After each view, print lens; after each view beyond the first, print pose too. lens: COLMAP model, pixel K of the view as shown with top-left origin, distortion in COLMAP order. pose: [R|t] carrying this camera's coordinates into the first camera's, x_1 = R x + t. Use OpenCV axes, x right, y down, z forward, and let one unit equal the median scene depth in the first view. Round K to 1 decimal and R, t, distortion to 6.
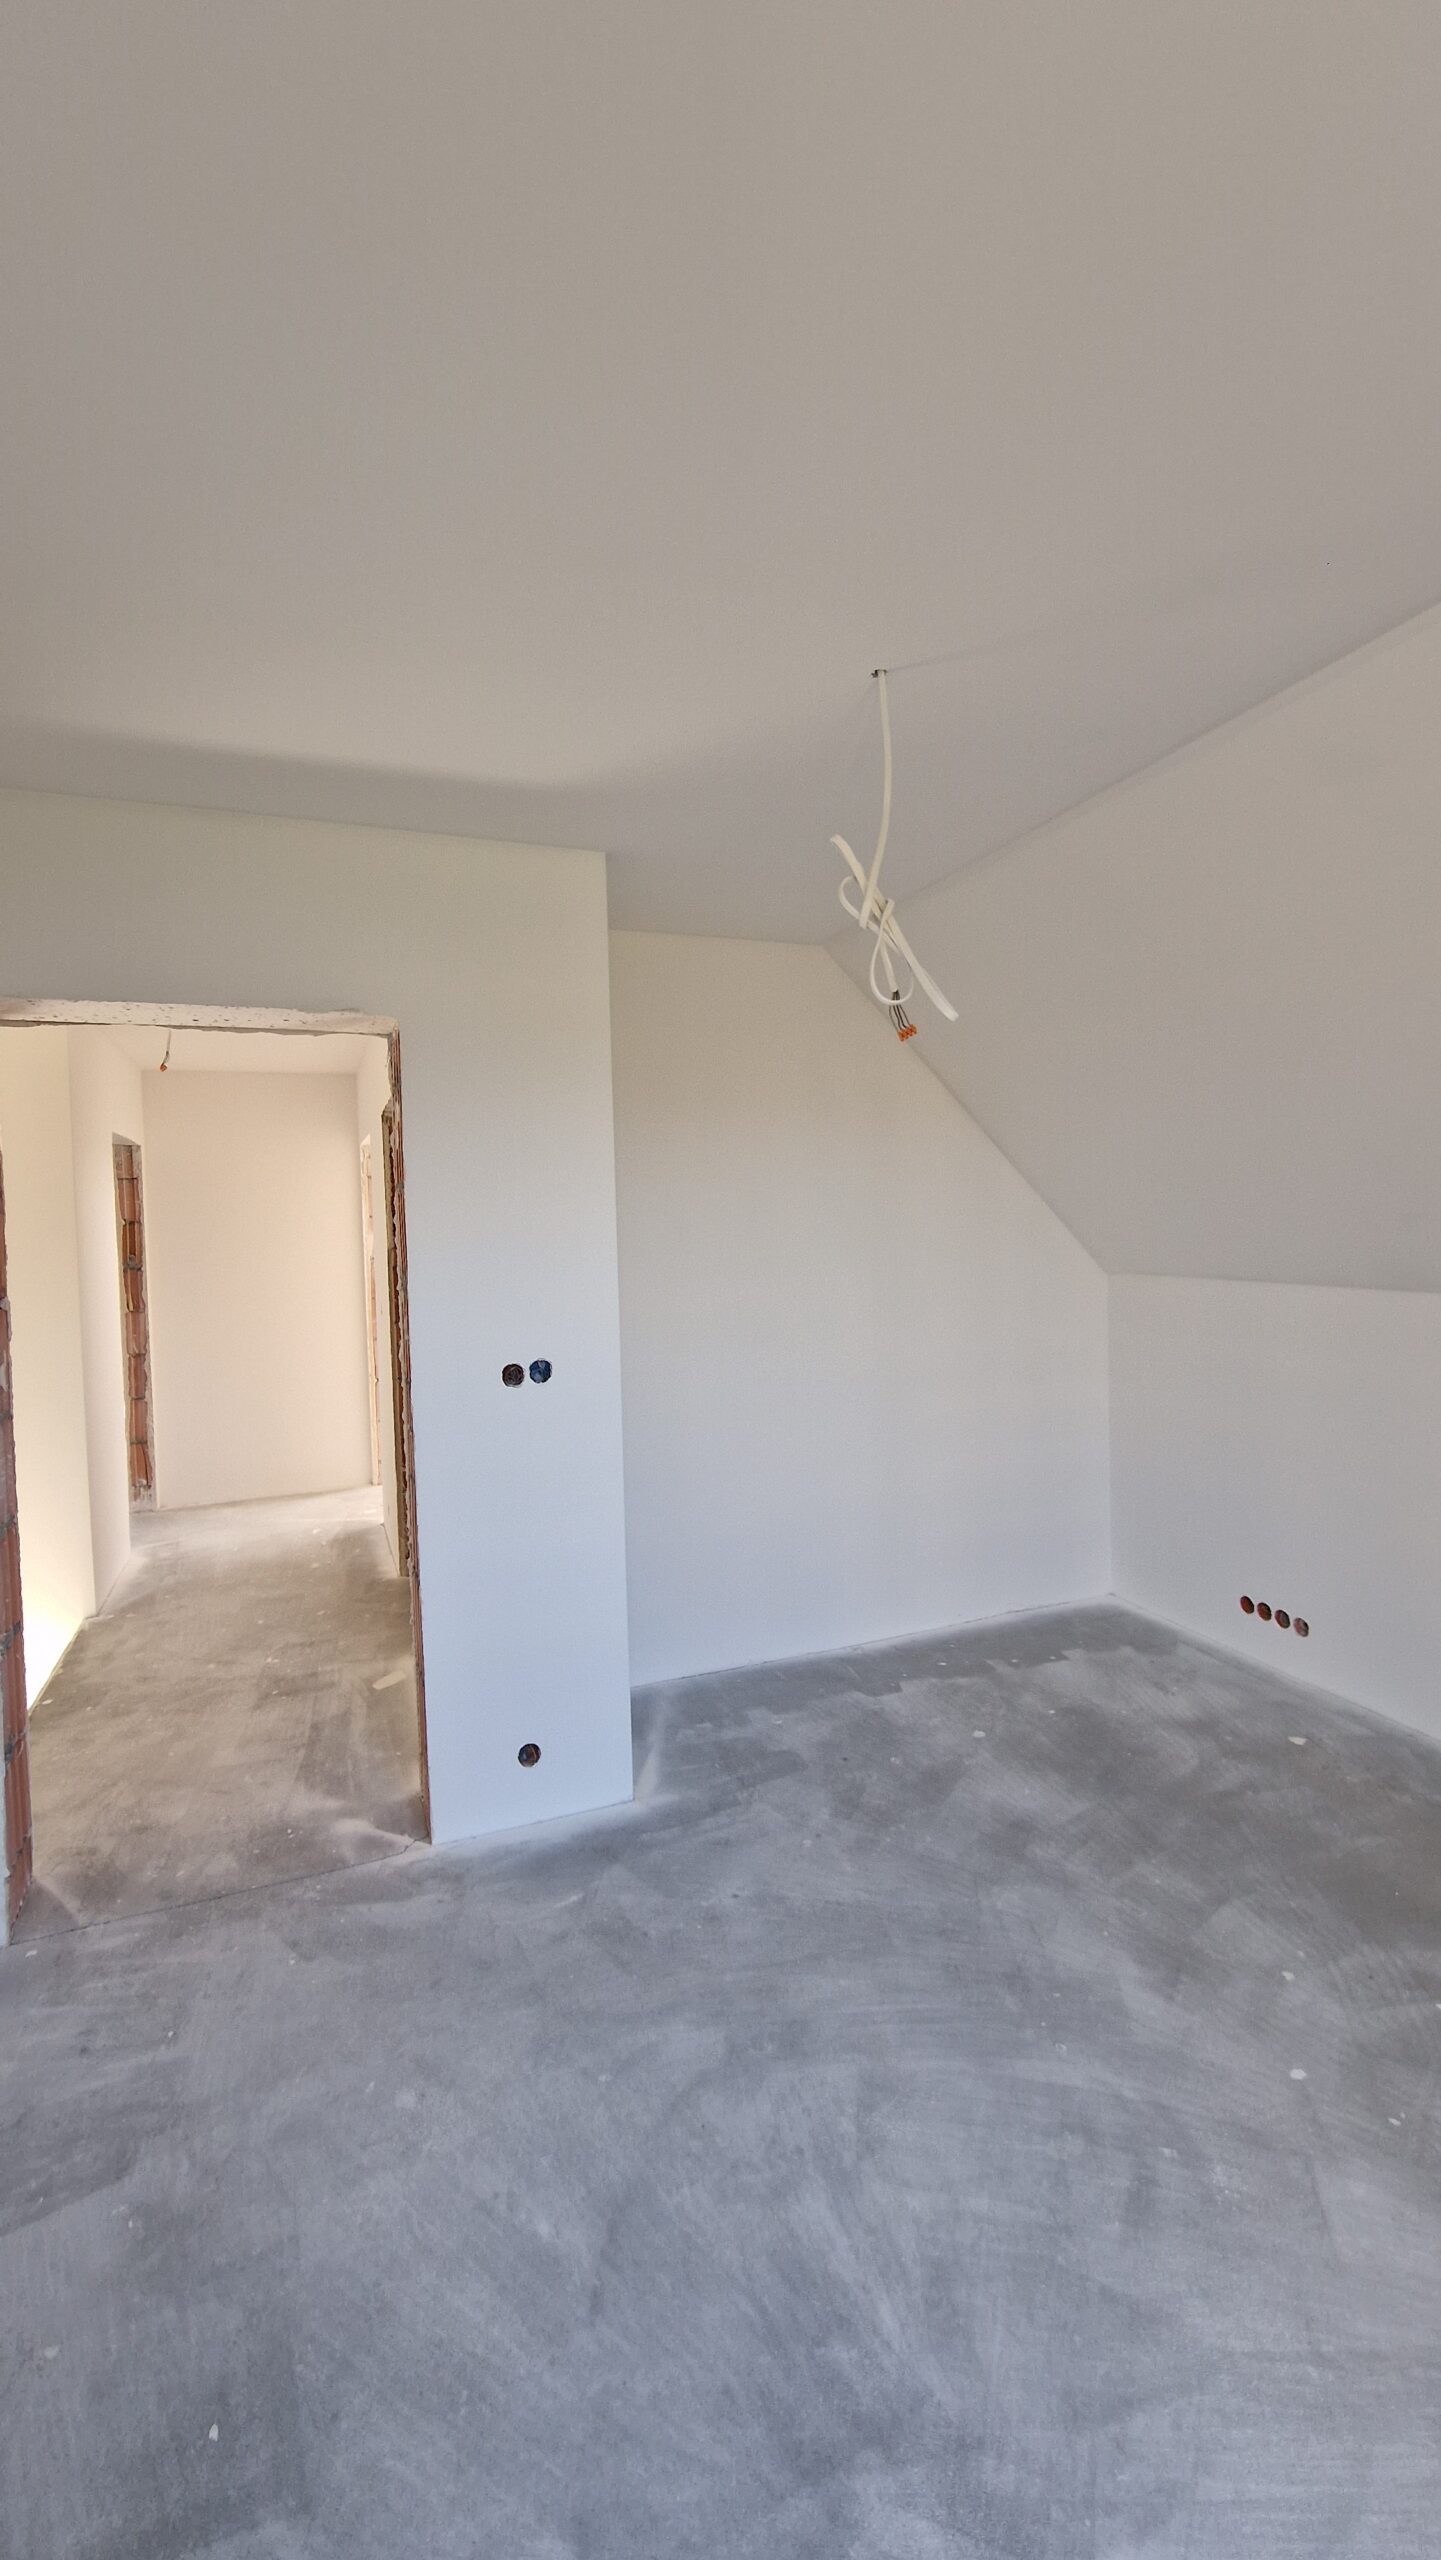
lens RADIAL K [[1049.9, 0, 718.7], [0, 1049.9, 1259.3], [0, 0, 1]] dist [0.007413, -0.007618]
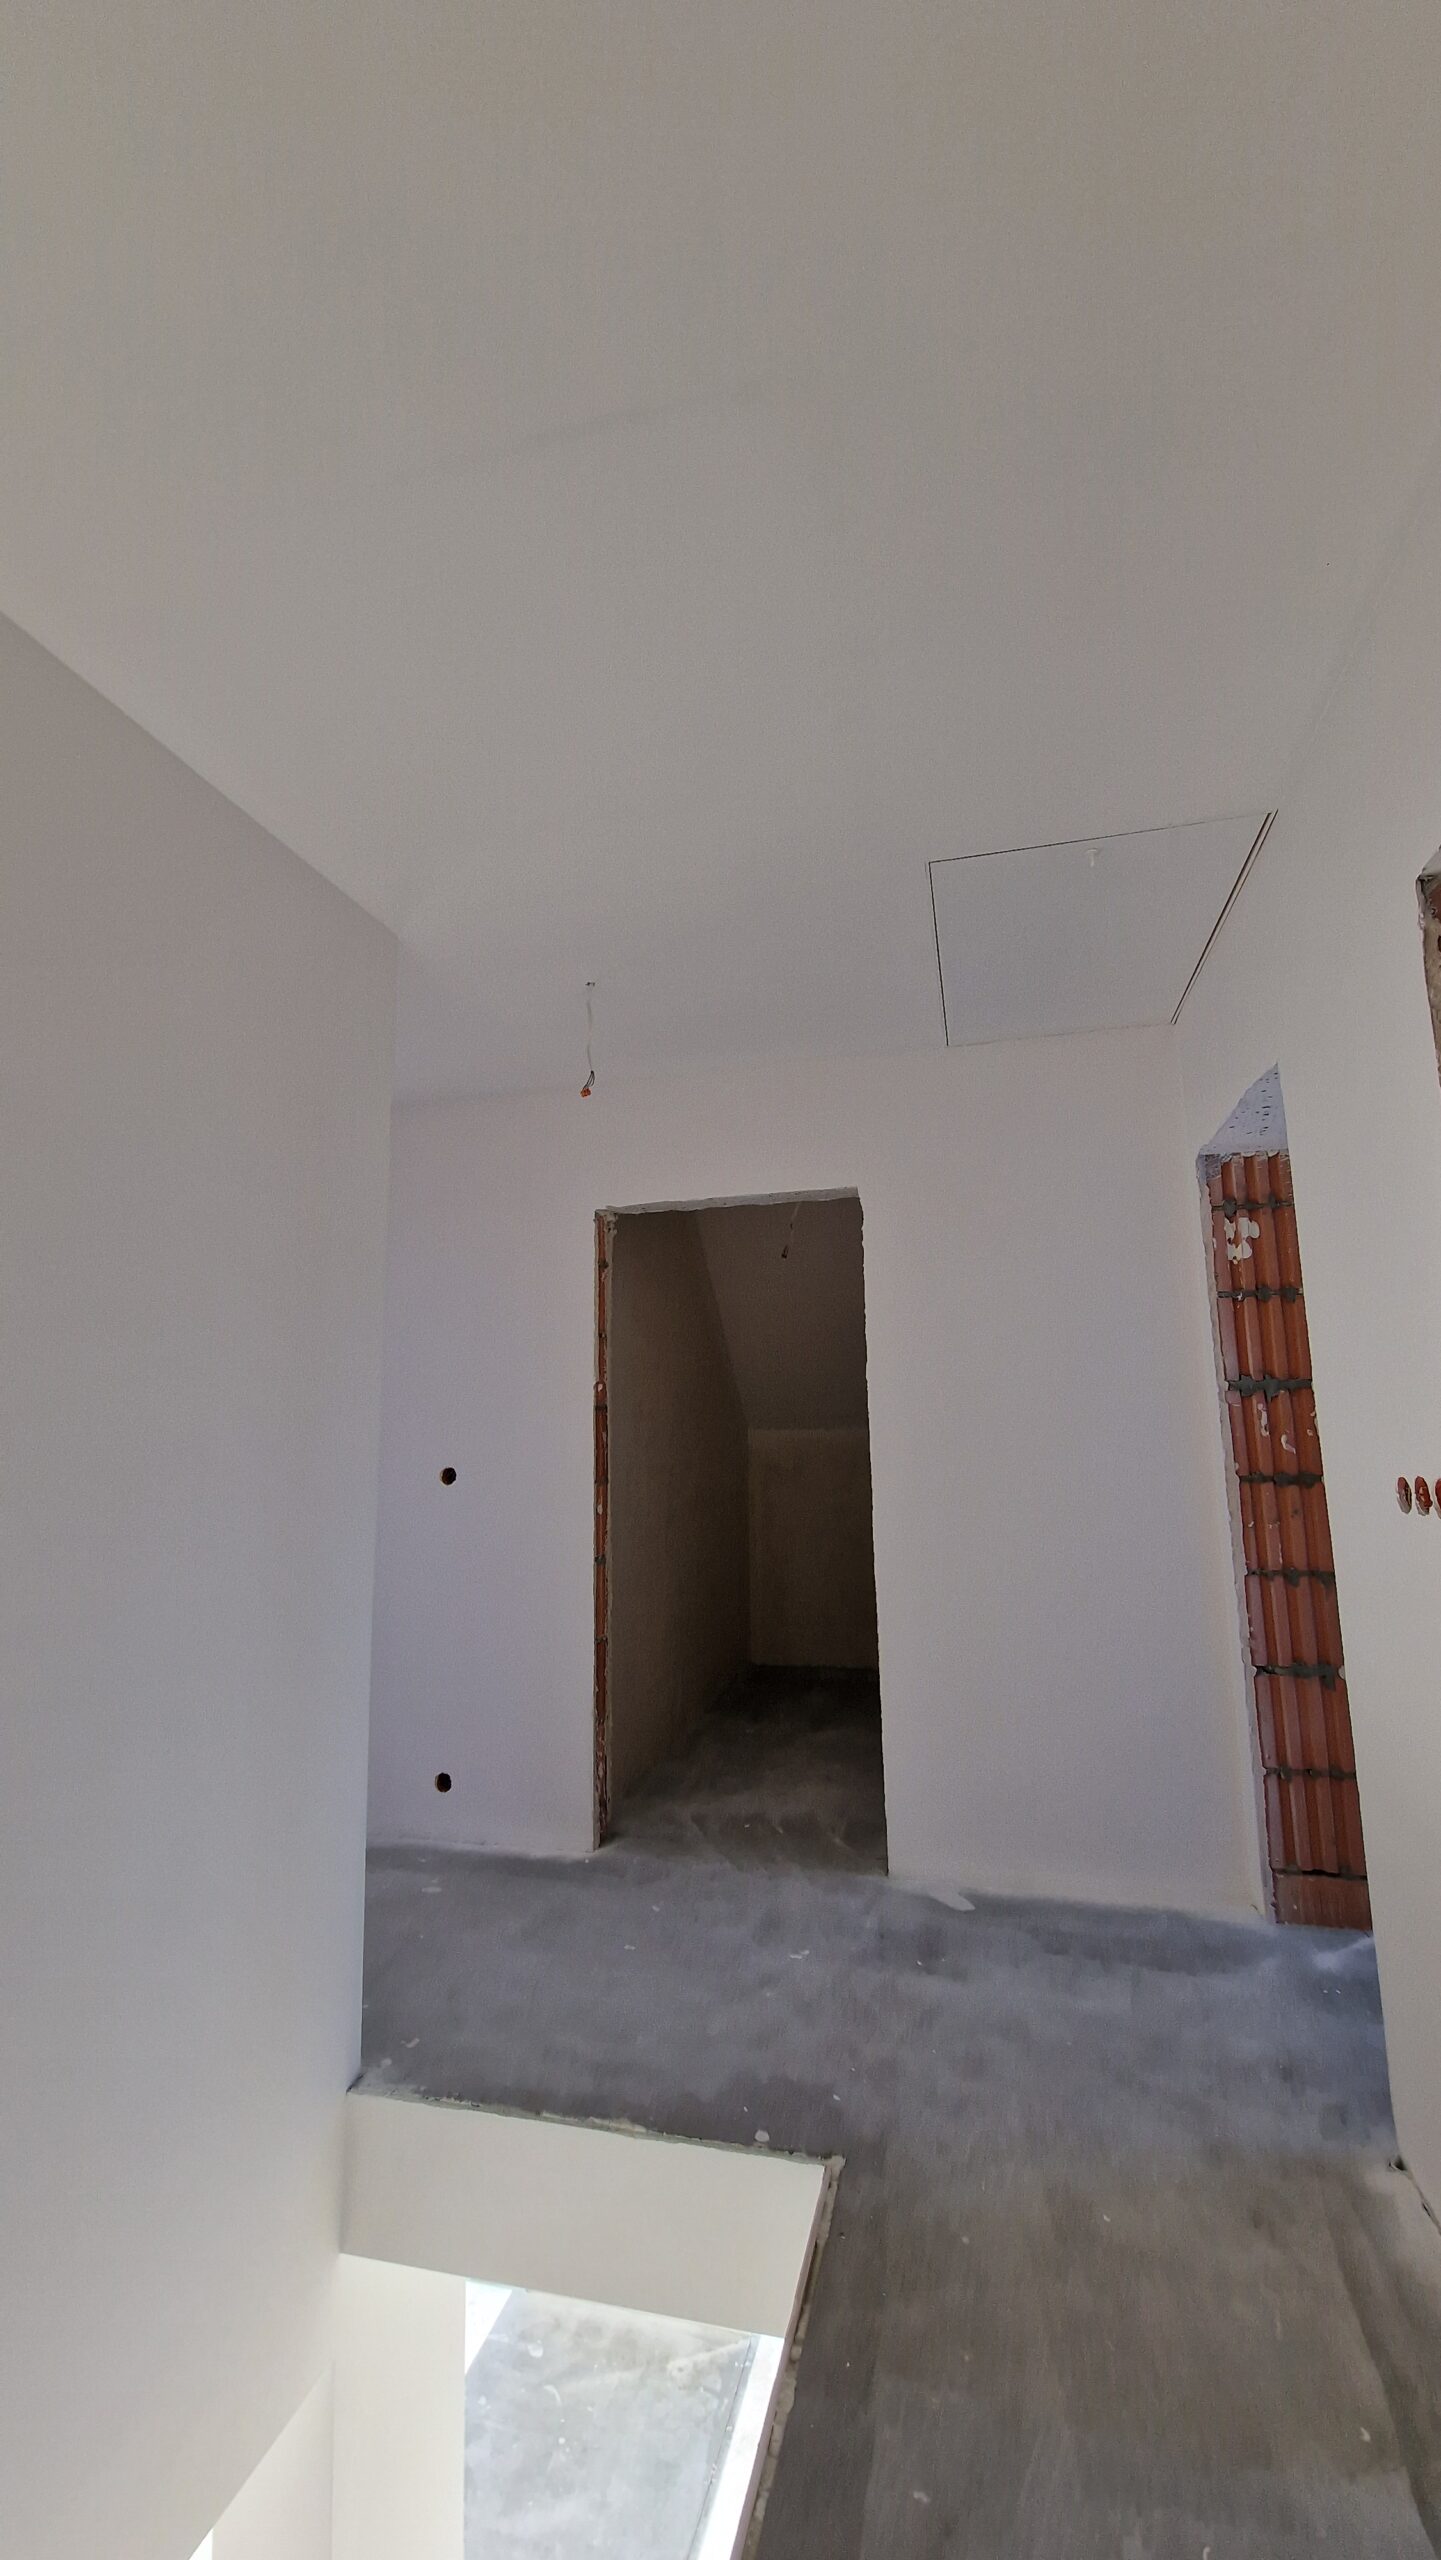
lens RADIAL K [[1049.9, 0, 711.6], [0, 1049.9, 1257.9], [0, 0, 1]] dist [0.007413, -0.007618]
pose [[0.591153, 0.143520, 0.793688, -1.039465], [0.032012, 0.979091, -0.200889, 0.069054], [-0.805924, 0.144164, 0.574198, 0.565396]]
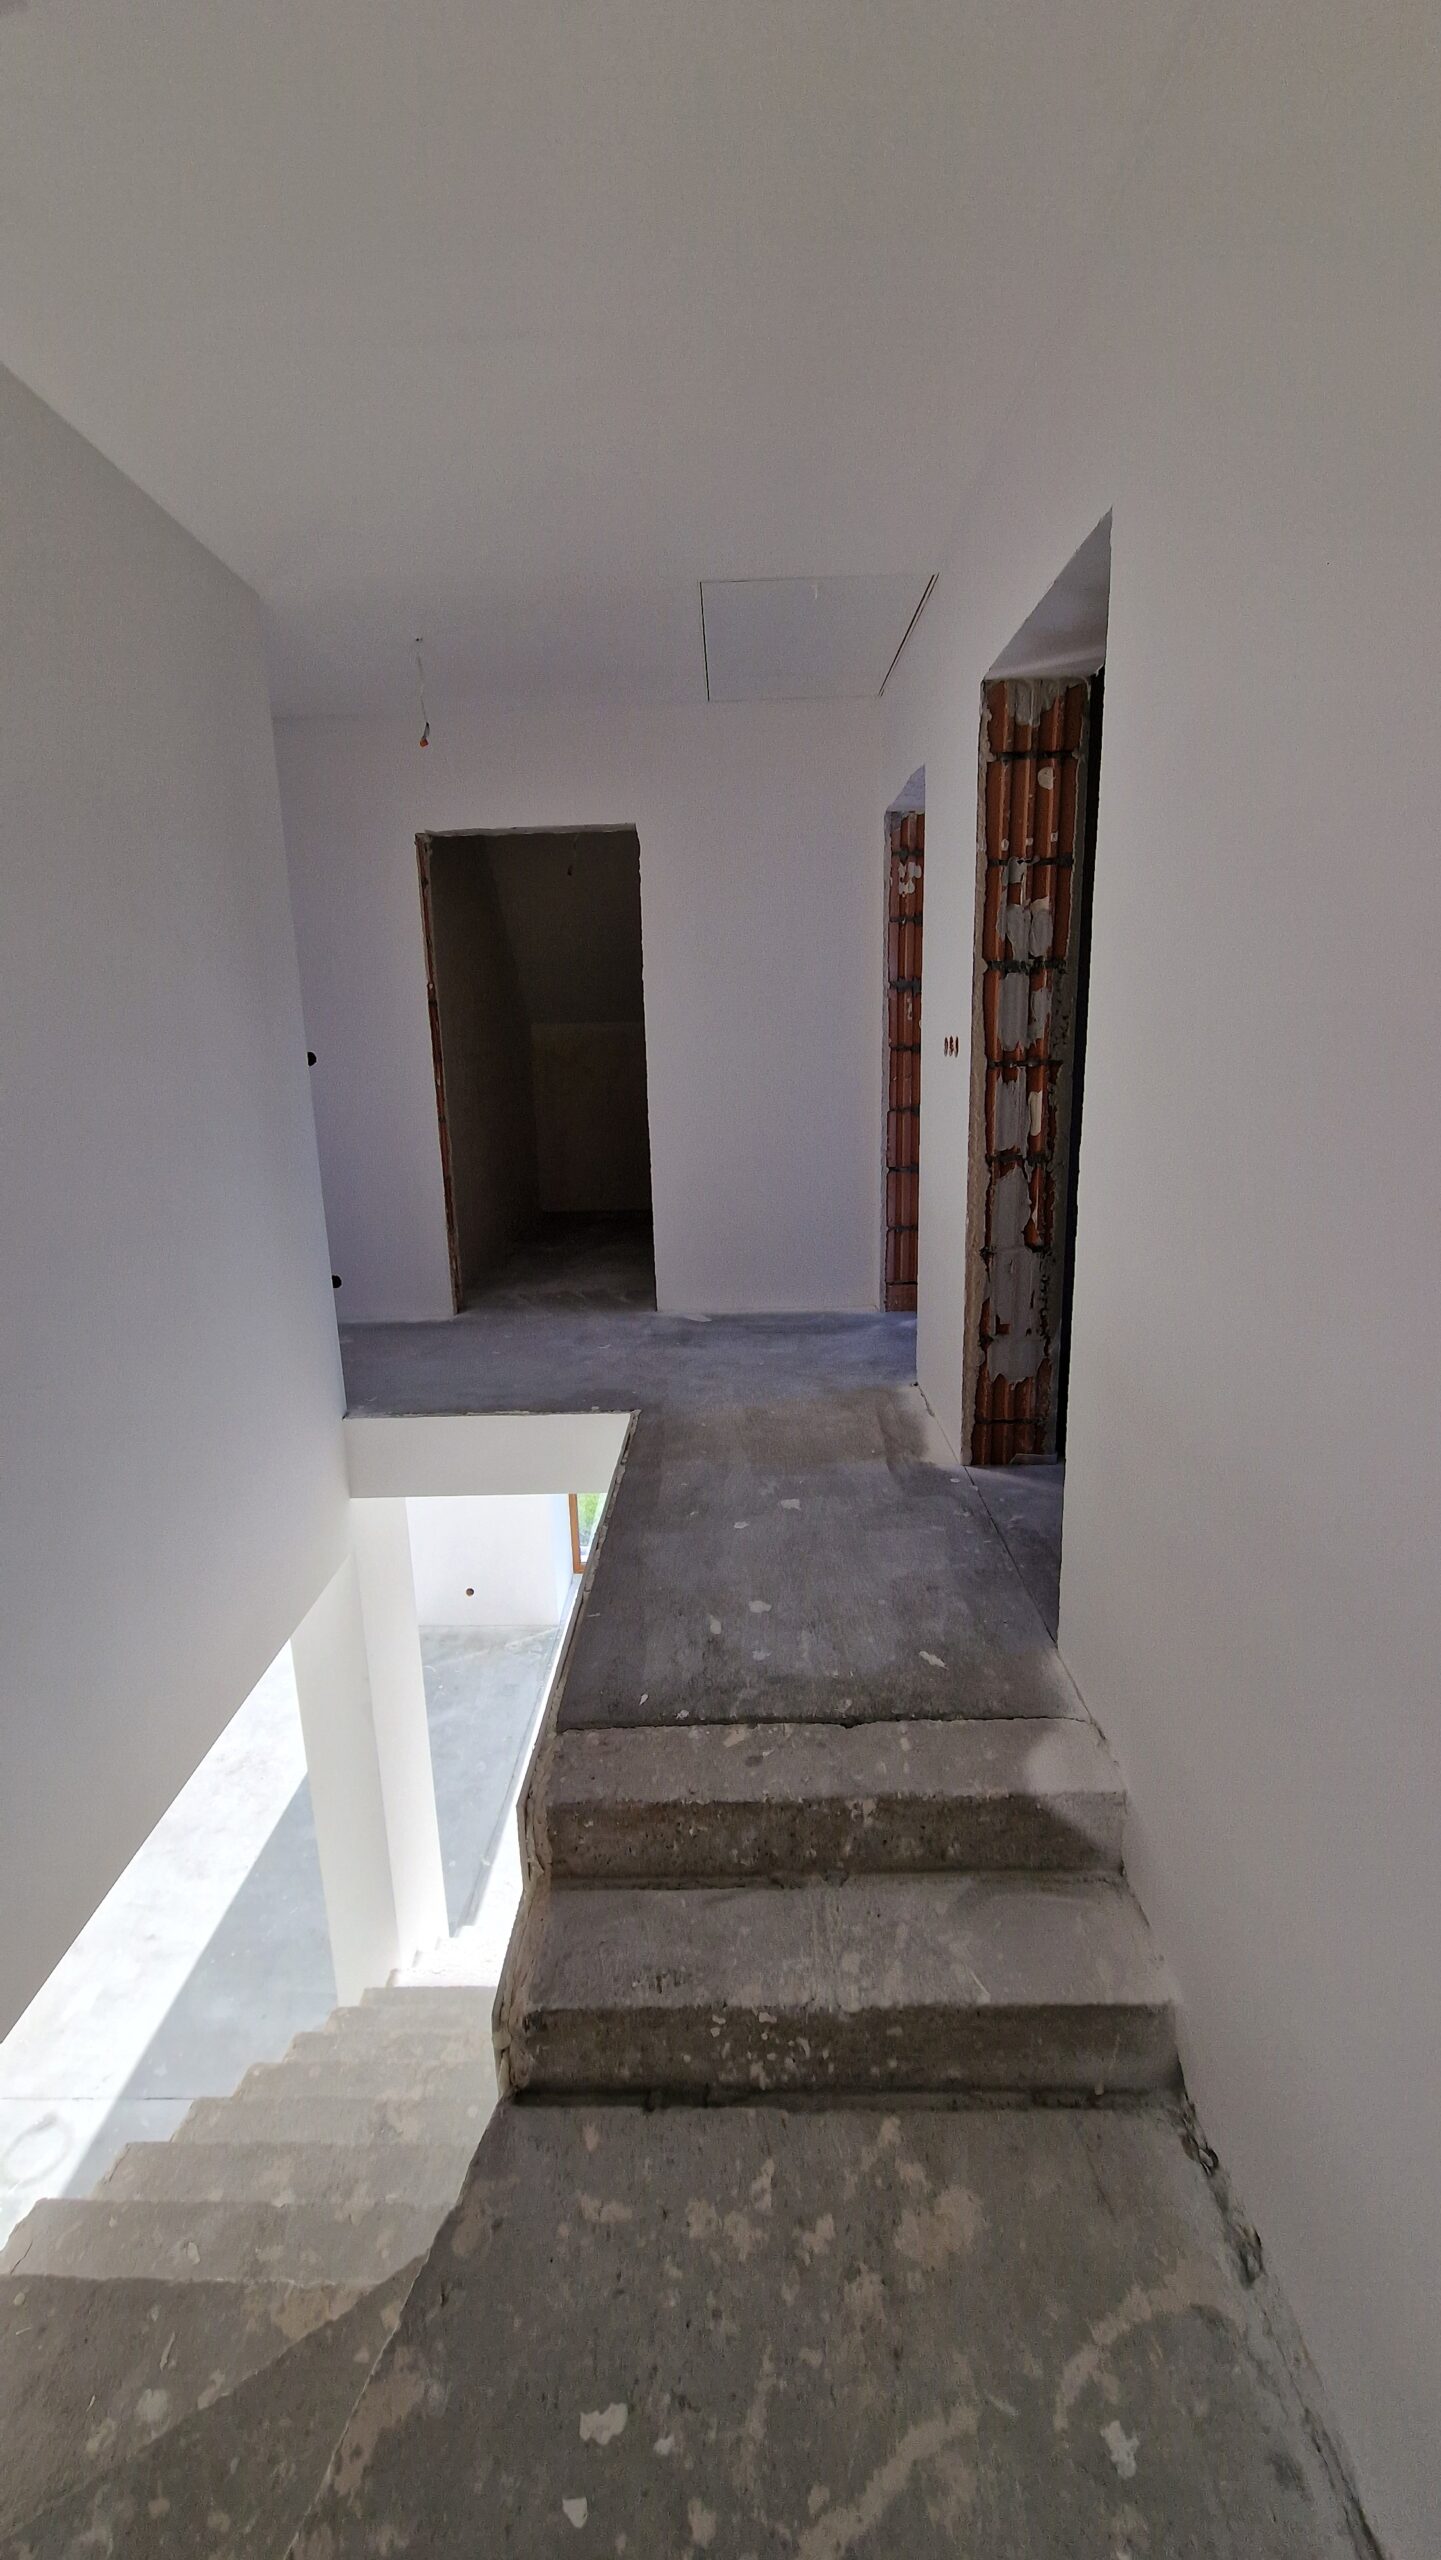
lens RADIAL K [[1049.9, 0, 718.6], [0, 1049.9, 1253.9], [0, 0, 1]] dist [0.007413, -0.007618]
pose [[0.381180, -0.183353, 0.906137, -1.324136], [0.049023, 0.982766, 0.178237, 0.090444], [-0.923200, -0.023519, 0.383599, 0.450356]]
